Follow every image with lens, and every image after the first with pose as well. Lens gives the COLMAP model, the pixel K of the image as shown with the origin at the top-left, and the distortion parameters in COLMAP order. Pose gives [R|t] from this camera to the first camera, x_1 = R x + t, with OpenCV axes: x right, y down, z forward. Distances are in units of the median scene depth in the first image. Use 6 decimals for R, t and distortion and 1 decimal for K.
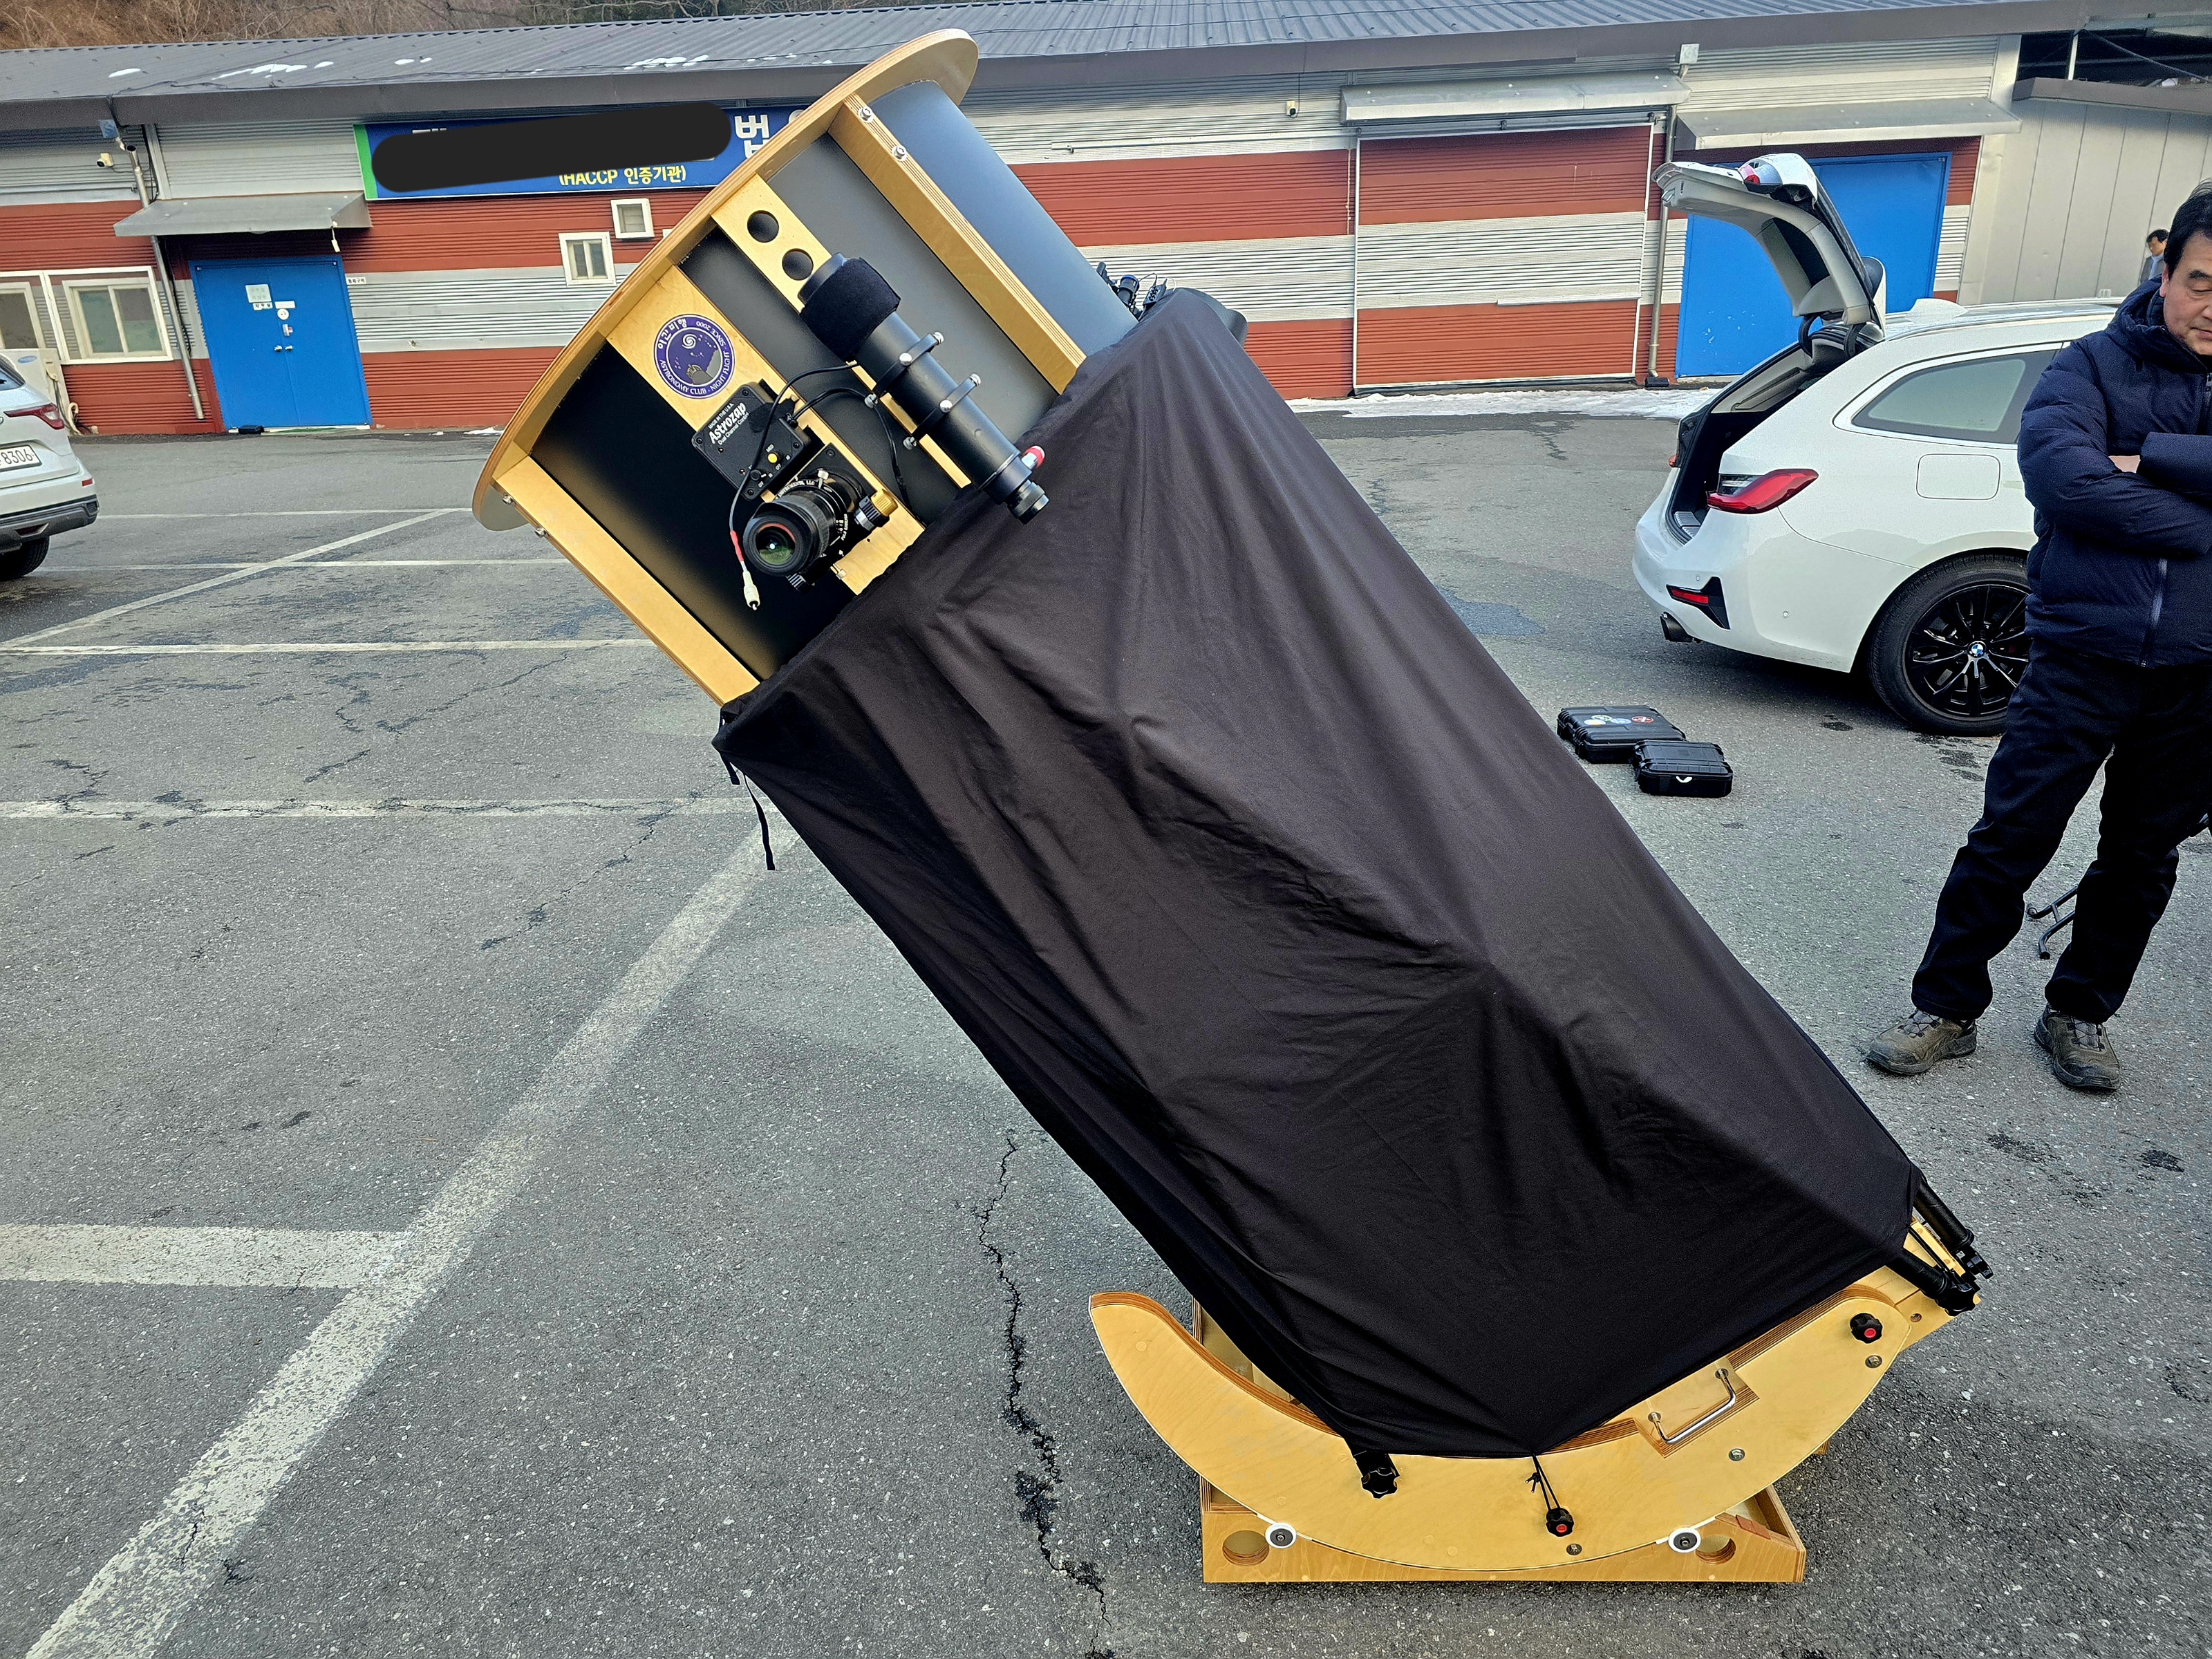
lens RADIAL K [[1491.6, 0, 1110.1], [0, 1491.6, 858.5], [0, 0, 1]] dist [0.055363, -0.046508]
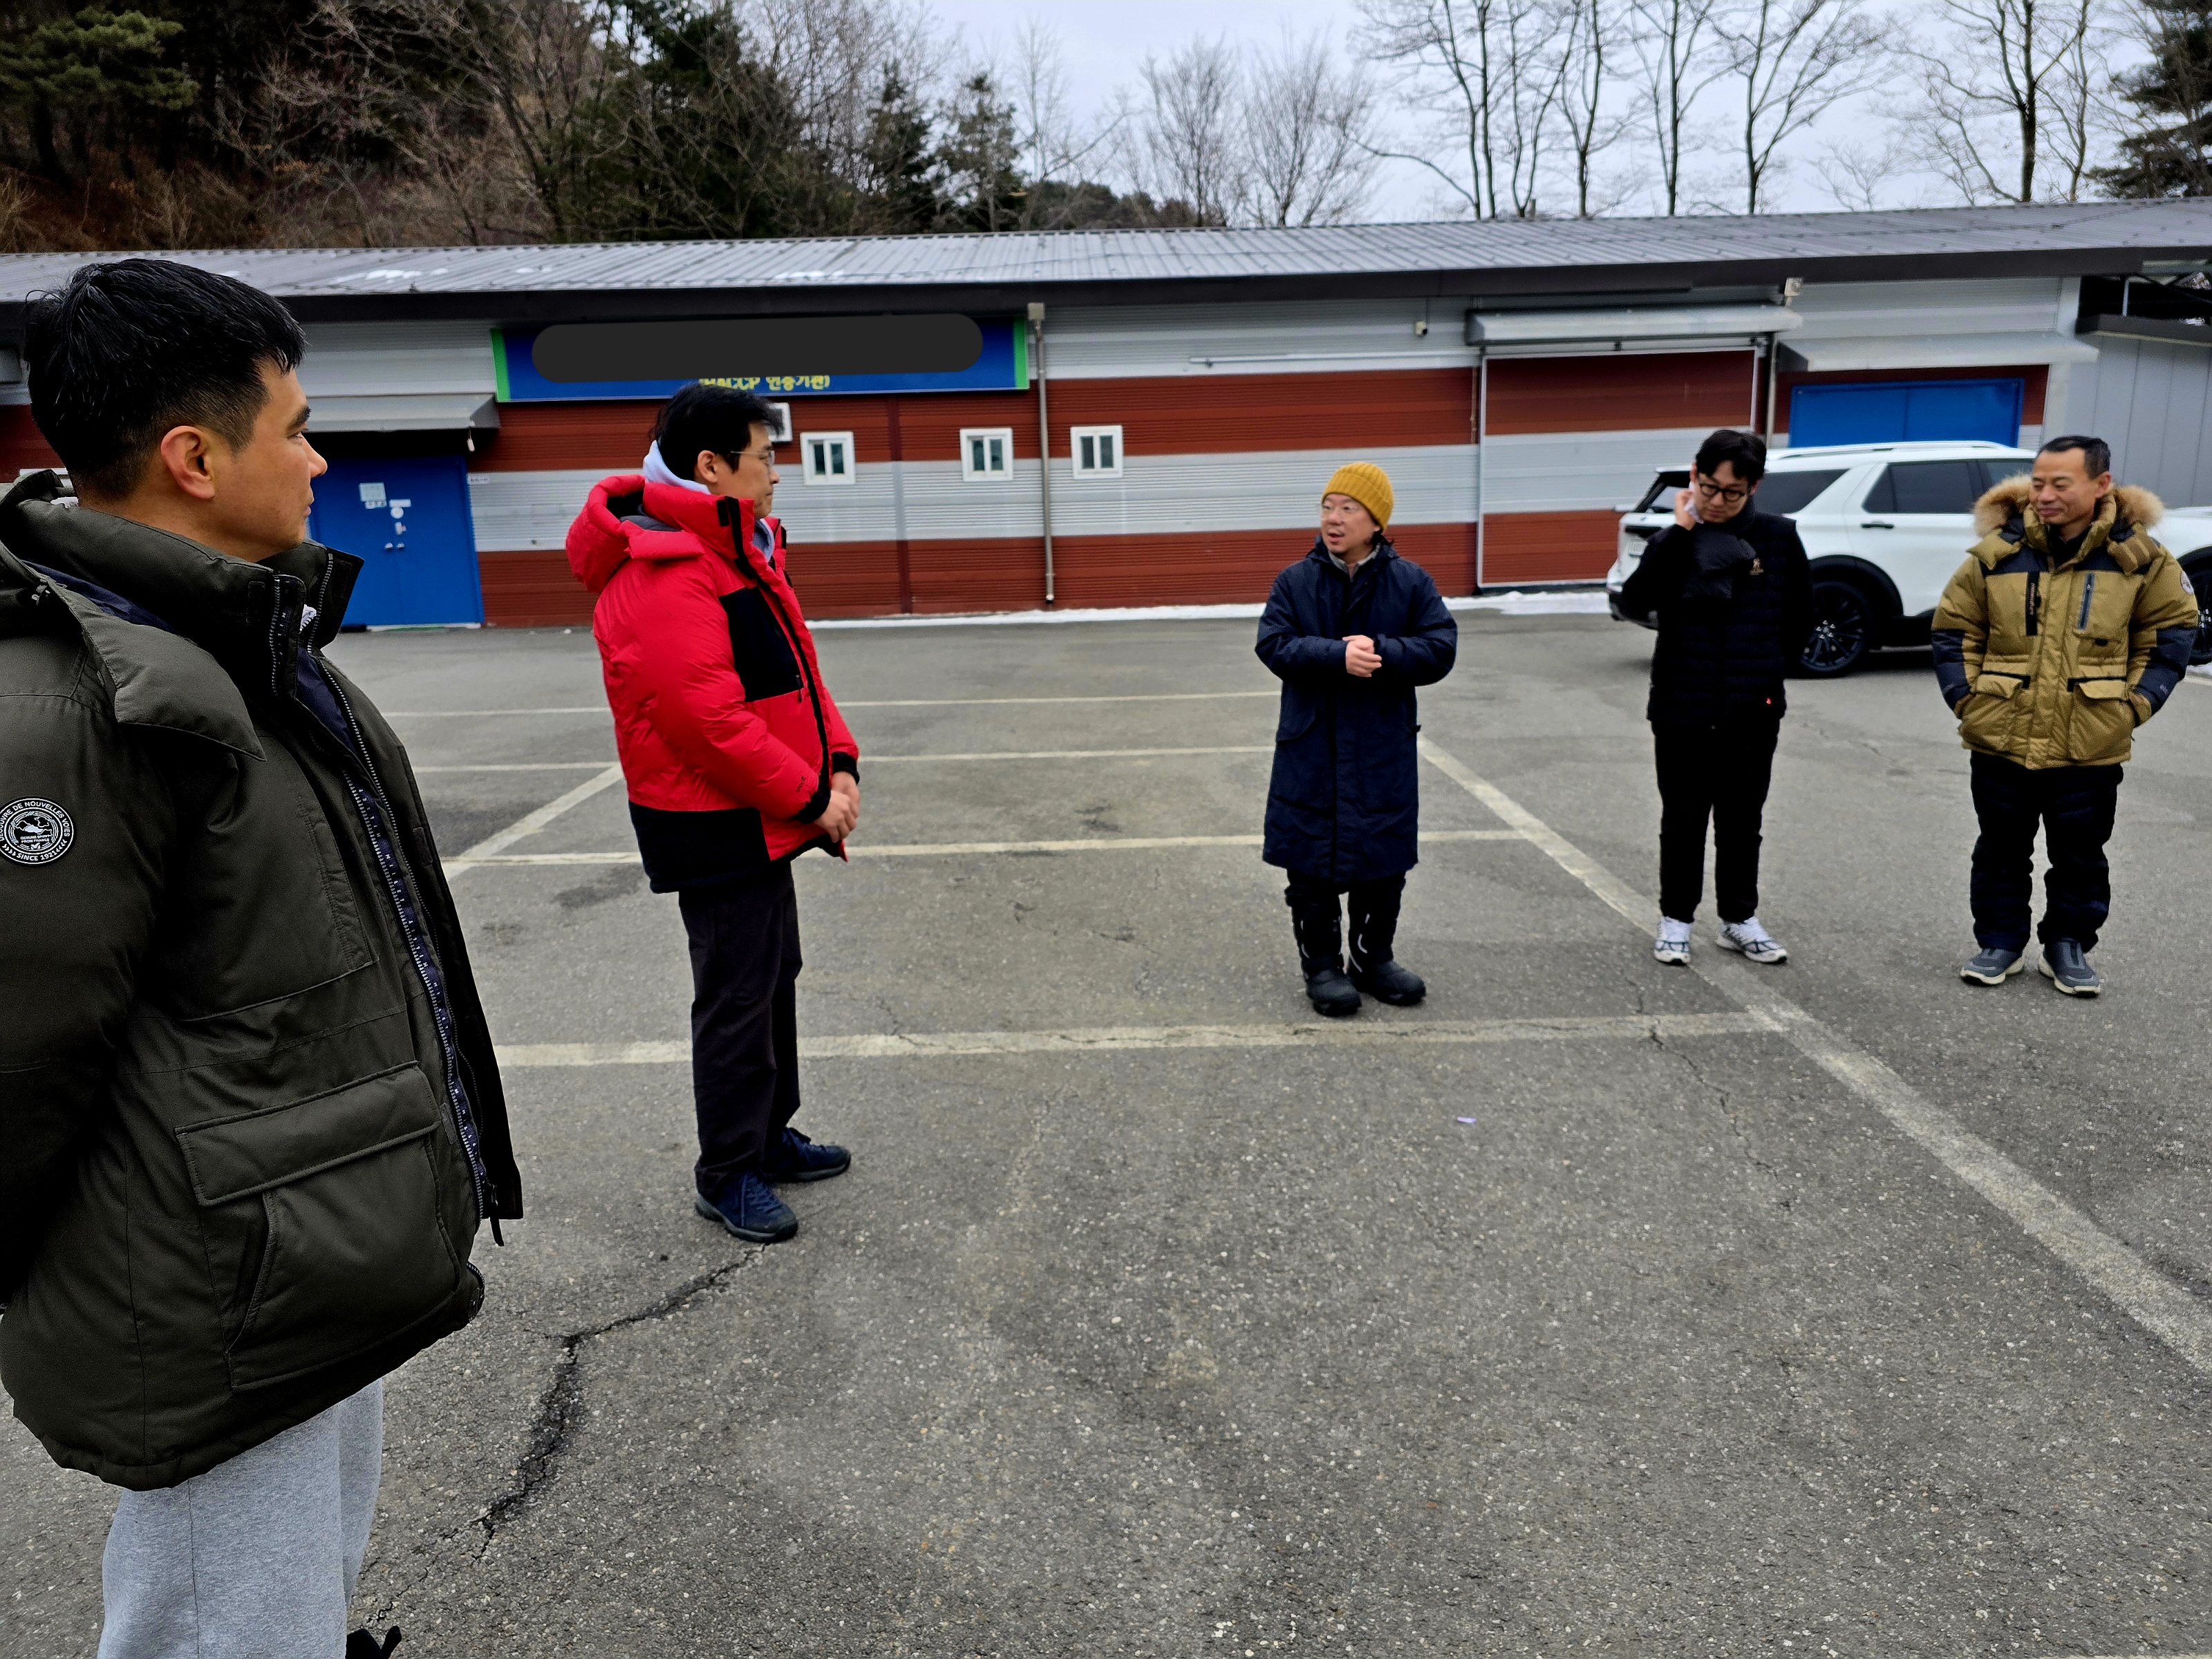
lens RADIAL K [[1491.6, 0, 1116.7], [0, 1491.6, 824.7], [0, 0, 1]] dist [0.055363, -0.046508]
pose [[0.996358, -0.010722, 0.084596, -0.178245], [0.023274, 0.988591, -0.148816, -0.007410], [-0.082036, 0.150243, 0.985240, 0.041352]]
